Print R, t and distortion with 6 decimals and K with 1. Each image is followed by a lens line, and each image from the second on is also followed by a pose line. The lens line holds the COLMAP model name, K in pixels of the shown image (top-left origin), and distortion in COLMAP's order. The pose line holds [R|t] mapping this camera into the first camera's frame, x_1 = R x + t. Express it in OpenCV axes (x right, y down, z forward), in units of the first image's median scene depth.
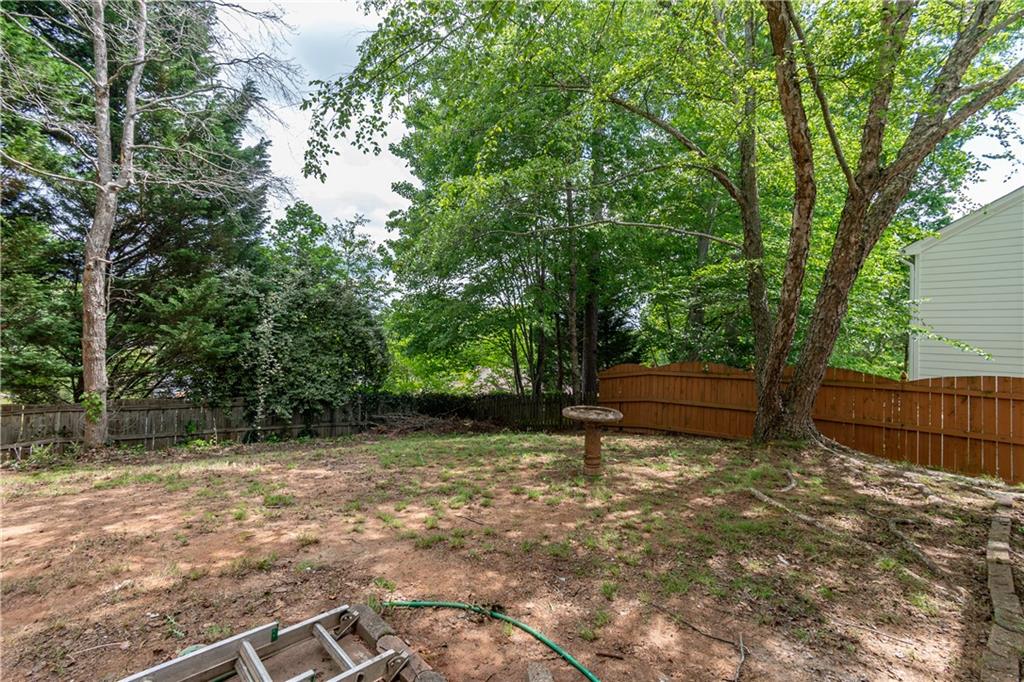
lens RADIAL K [[475.4, 0, 507.4], [0, 475.4, 326.0], [0, 0, 1]] dist [-0.001186, 0.019956]
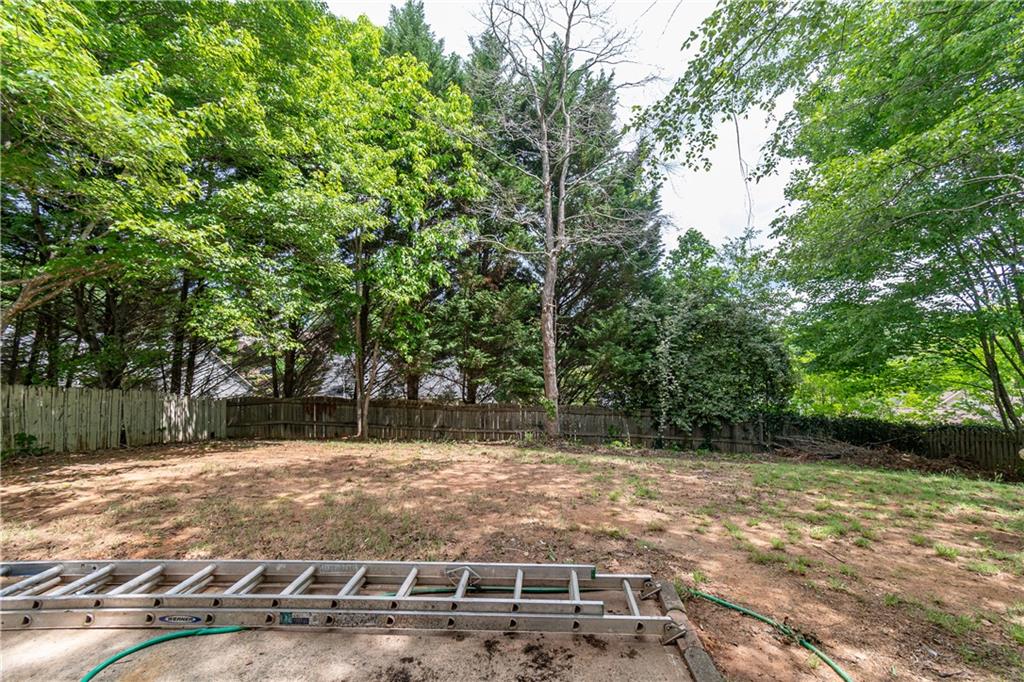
lens RADIAL K [[469.3, 0, 523.2], [0, 469.3, 340.4], [0, 0, 1]] dist [-0.002029, 0.020628]
pose [[0.689079, -0.052194, -0.722804, 0.075618], [0.045558, 0.998550, -0.028674, 0.001718], [0.723253, -0.013171, 0.690458, -0.011624]]
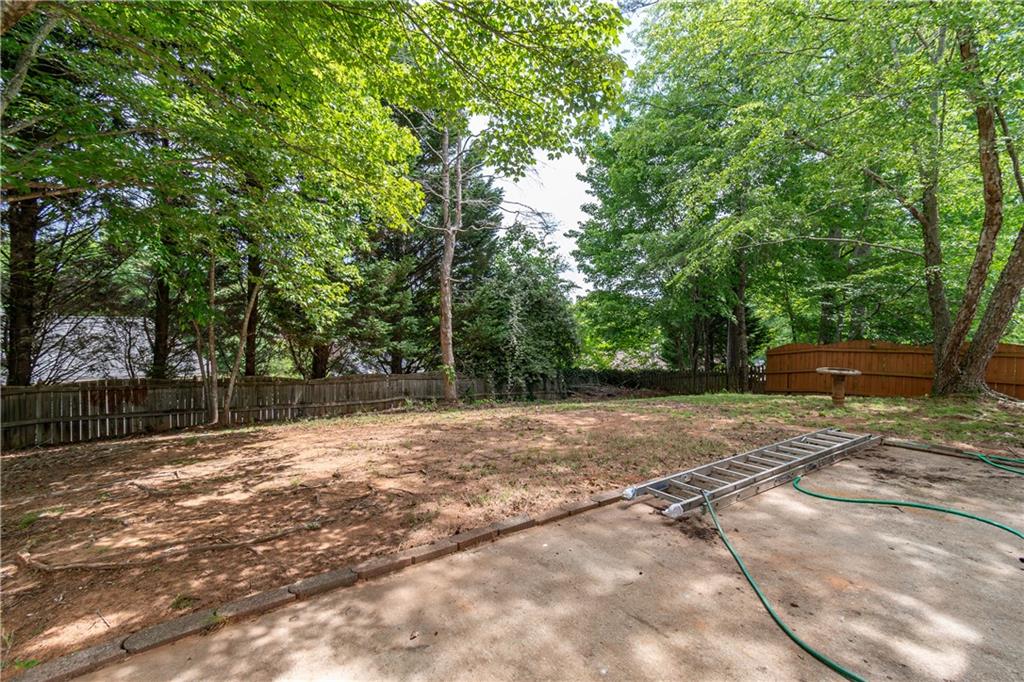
lens RADIAL K [[456.4, 0, 512.0], [0, 456.4, 341.0], [0, 0, 1]] dist [-0.000577, 0.005920]
pose [[0.990866, -0.015503, -0.133954, -0.367552], [0.024030, 0.997770, 0.062274, -0.022496], [0.132690, -0.064924, 0.989029, -0.342873]]
